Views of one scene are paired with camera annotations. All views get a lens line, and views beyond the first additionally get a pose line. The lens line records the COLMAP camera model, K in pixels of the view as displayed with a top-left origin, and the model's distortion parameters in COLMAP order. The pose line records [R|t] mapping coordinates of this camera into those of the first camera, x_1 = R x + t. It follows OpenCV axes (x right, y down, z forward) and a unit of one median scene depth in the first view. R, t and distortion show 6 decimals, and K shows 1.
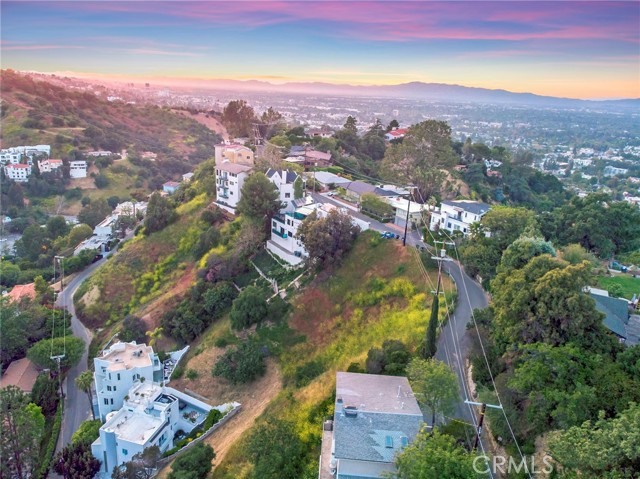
lens RADIAL K [[459.7, 0, 320.0], [0, 459.7, 239.5], [0, 0, 1]] dist [-0.019327, -0.006108]
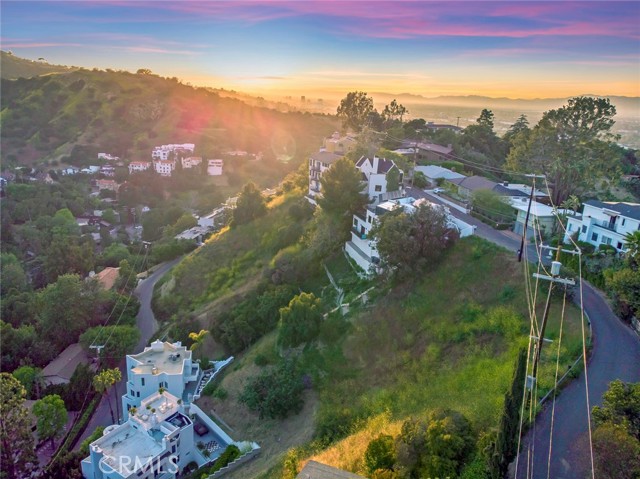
lens RADIAL K [[459.7, 0, 320.0], [0, 459.7, 239.5], [0, 0, 1]] dist [-0.019327, -0.006108]
pose [[0.951227, 0.080331, -0.297848, 0.092066], [-0.087998, 0.996043, -0.012398, 0.014468], [0.295673, 0.038004, 0.954533, 0.231455]]
